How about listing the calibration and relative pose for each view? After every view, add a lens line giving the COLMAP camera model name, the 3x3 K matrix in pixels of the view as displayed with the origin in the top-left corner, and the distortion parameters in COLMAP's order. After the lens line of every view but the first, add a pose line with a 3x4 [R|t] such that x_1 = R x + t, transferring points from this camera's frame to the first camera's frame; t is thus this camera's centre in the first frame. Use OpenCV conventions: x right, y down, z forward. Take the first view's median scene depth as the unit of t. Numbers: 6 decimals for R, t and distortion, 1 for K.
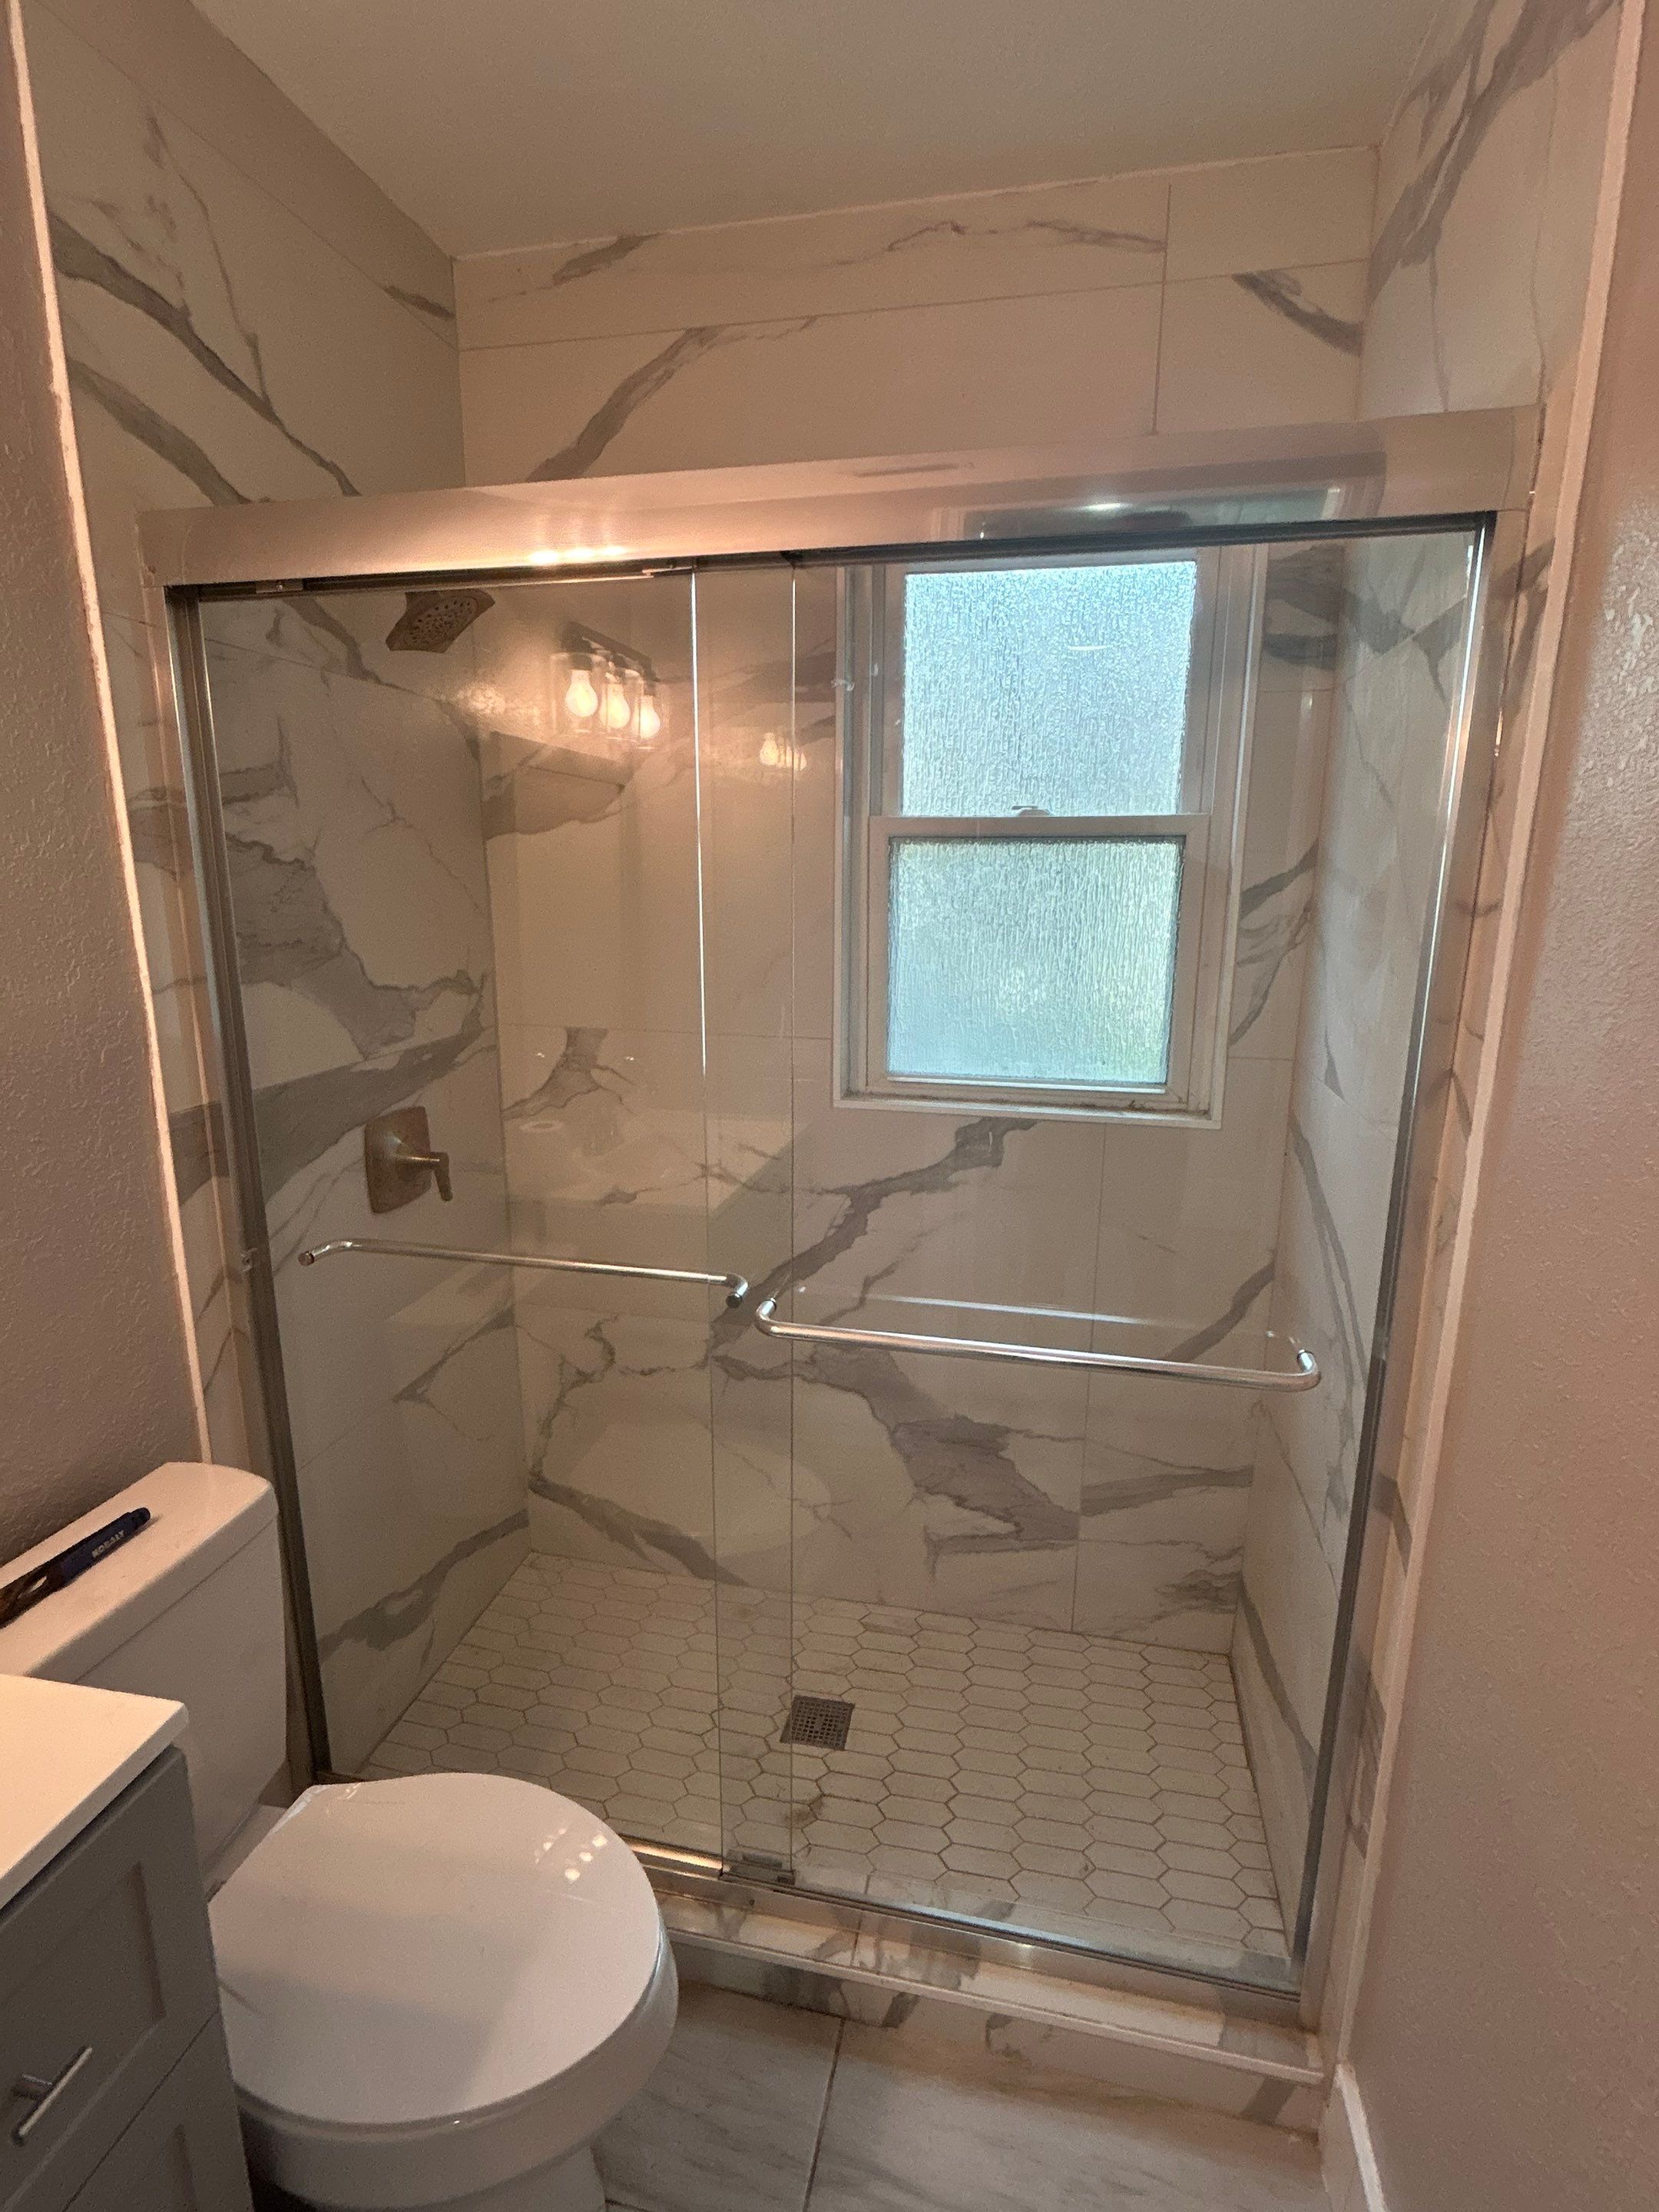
lens RADIAL K [[1061.9, 0, 836.6], [0, 1061.9, 1101.4], [0, 0, 1]] dist [-0.001611, 0.001534]
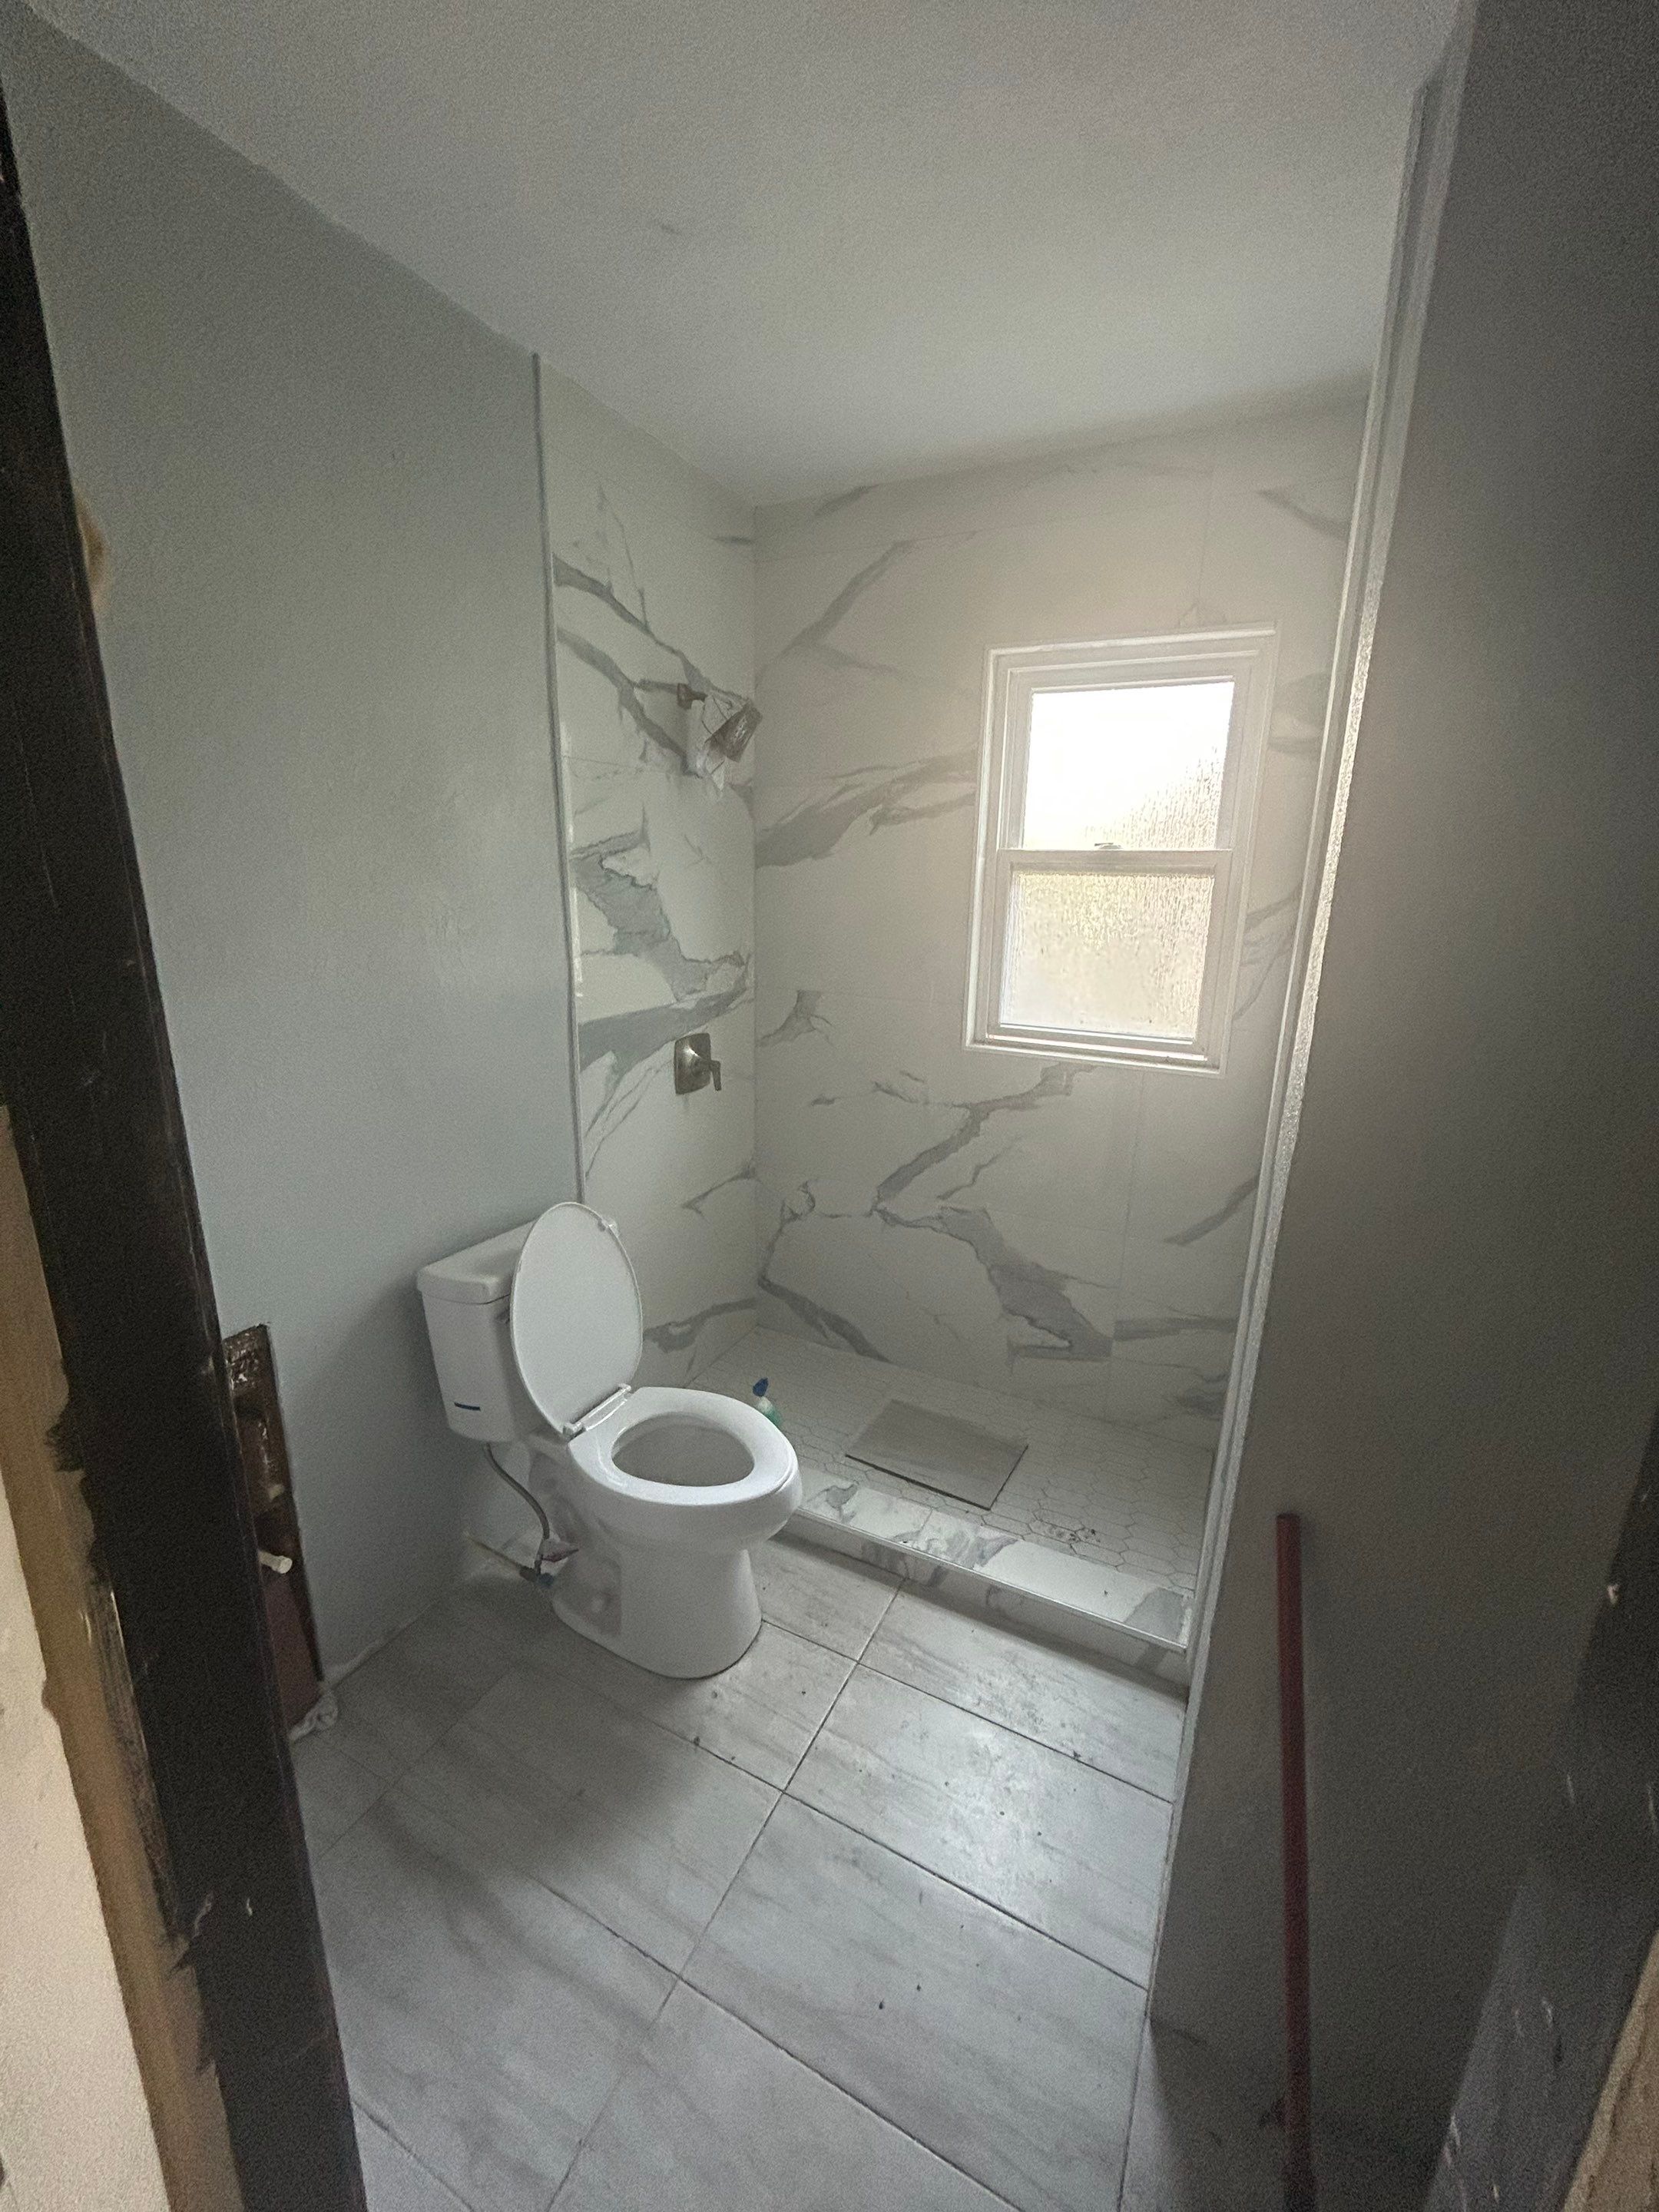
lens RADIAL K [[892.6, 0, 831.6], [0, 892.6, 1101.5], [0, 0, 1]] dist [0.002673, -0.000468]
pose [[0.968114, 0.073771, -0.239400, 0.157708], [-0.065012, 0.996901, 0.044290, 0.042791], [0.241925, -0.027314, 0.969910, -0.349347]]
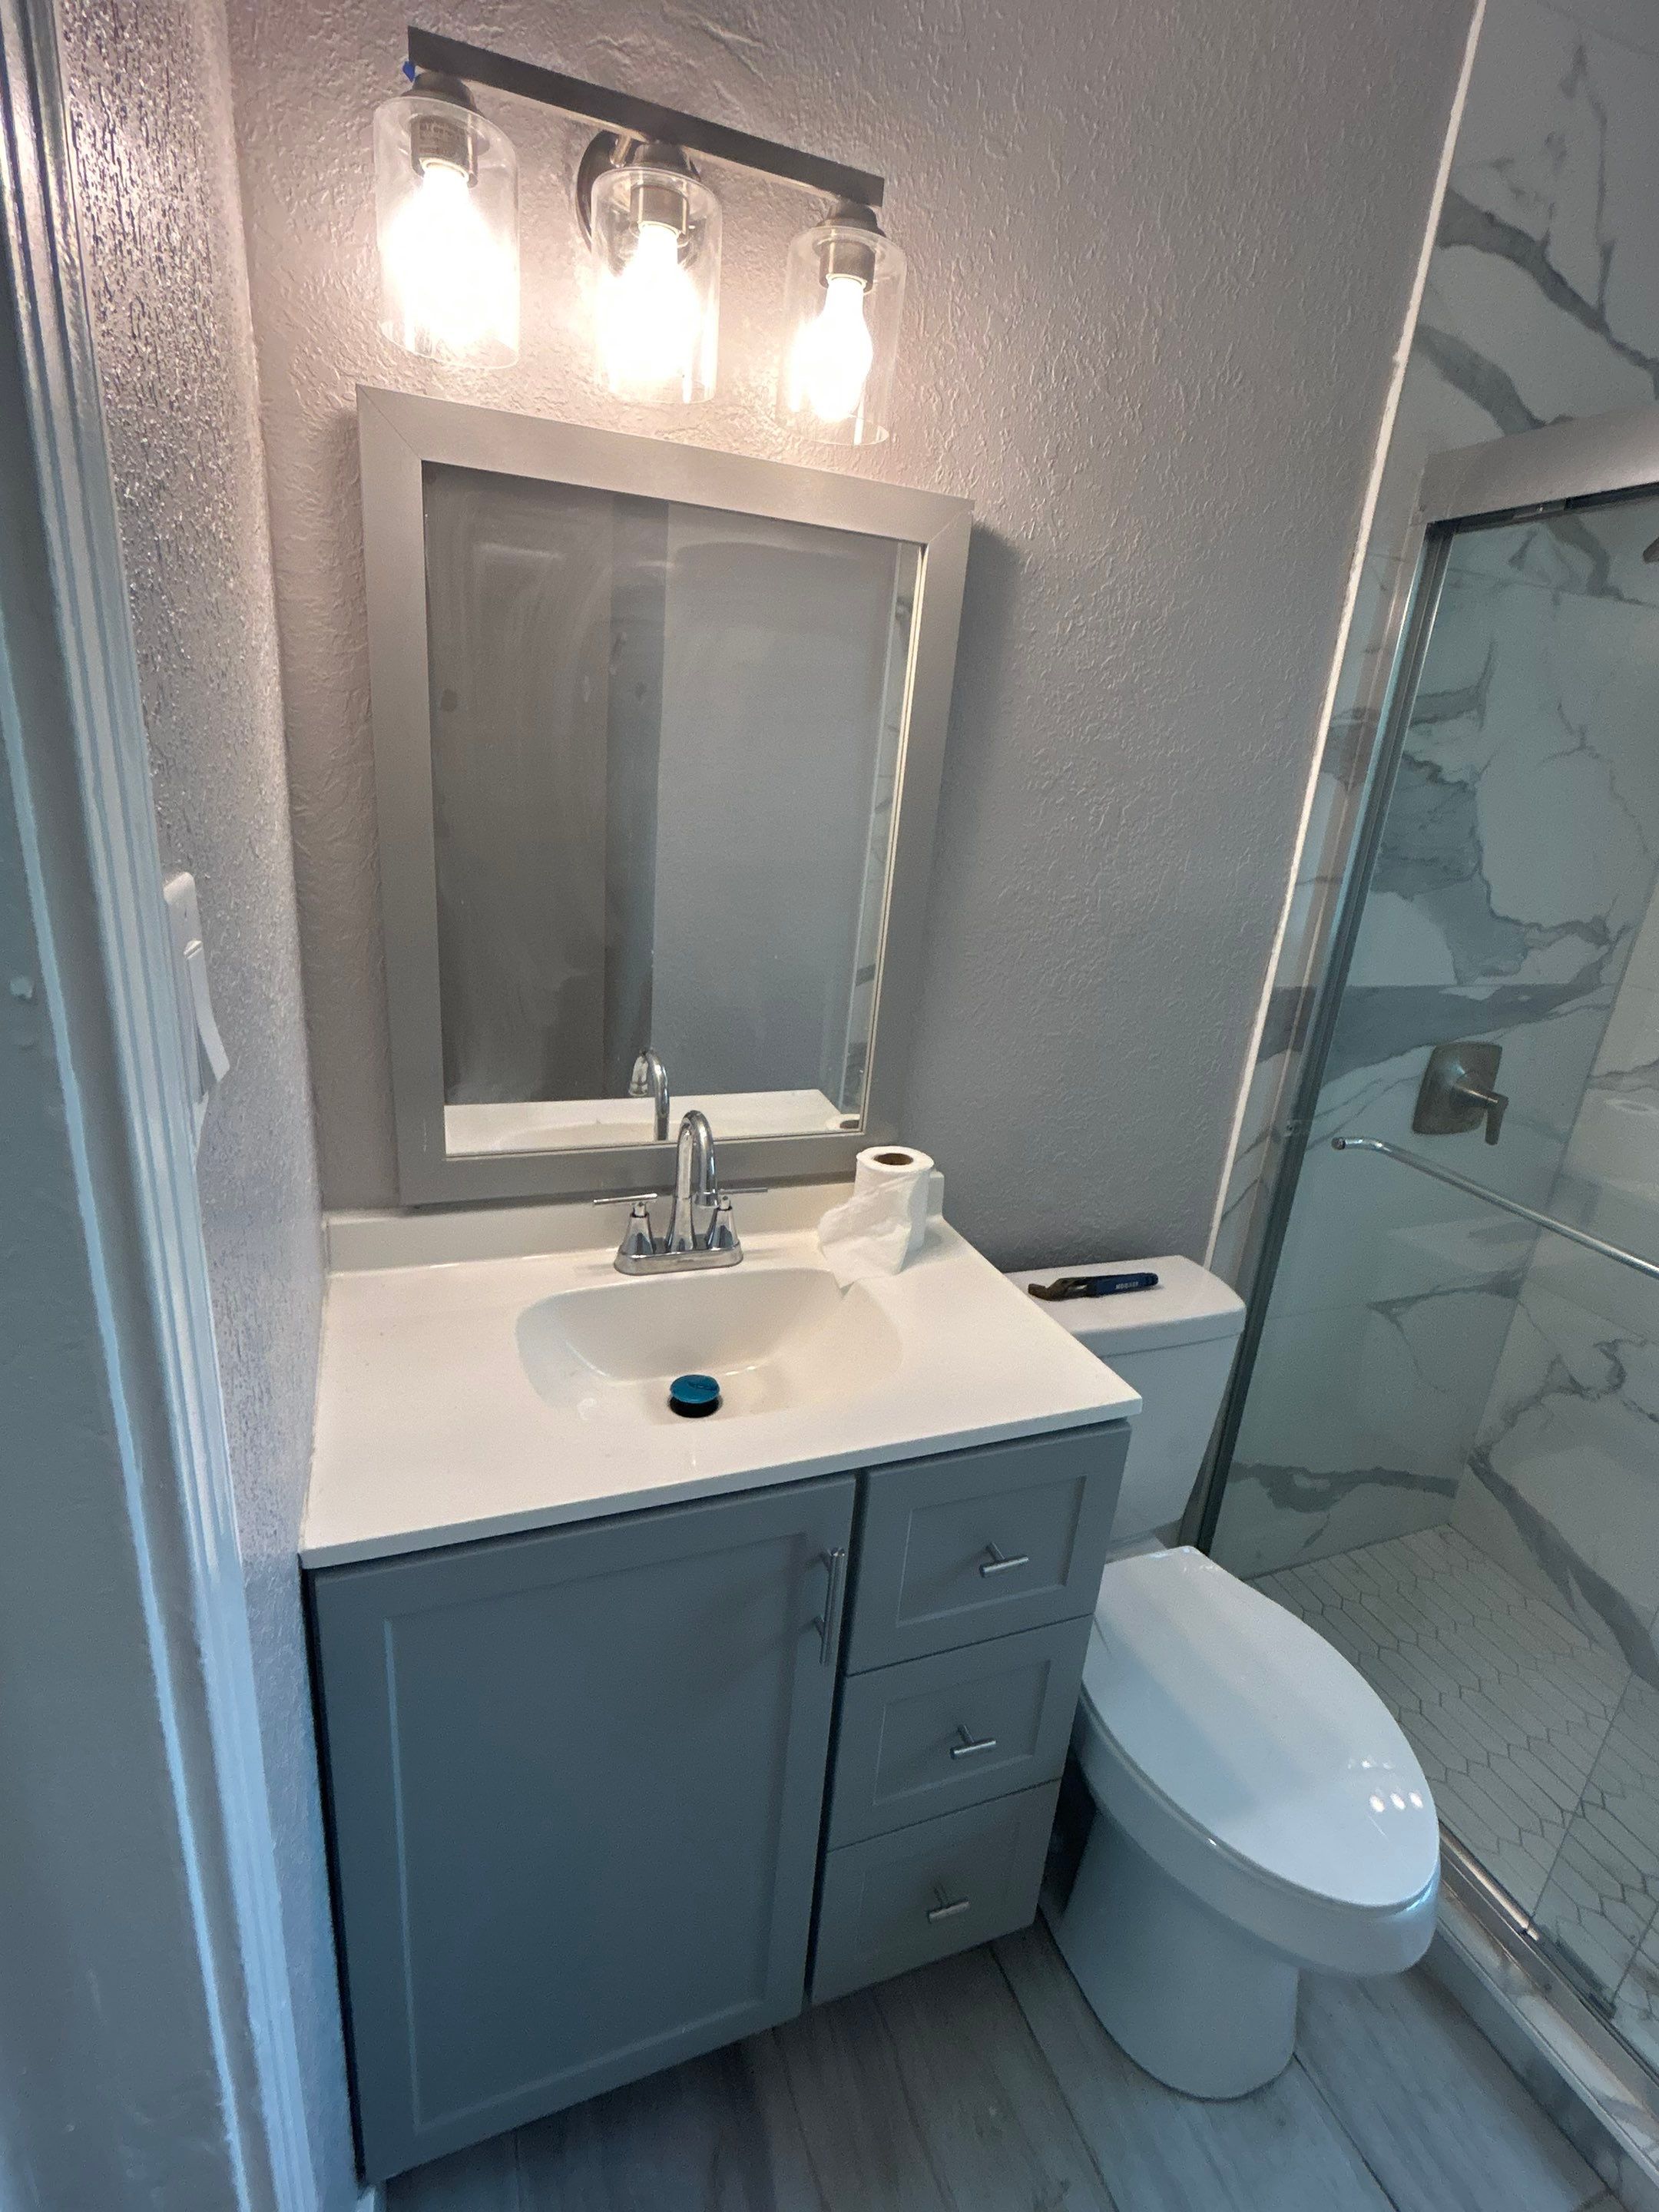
lens RADIAL K [[1061.9, 0, 838.9], [0, 1061.9, 1099.5], [0, 0, 1]] dist [-0.001611, 0.001534]
pose [[0.555153, 0.303930, -0.774230, 0.050413], [-0.255004, 0.948213, 0.189380, 0.025079], [0.791693, 0.092297, 0.603907, -0.077730]]
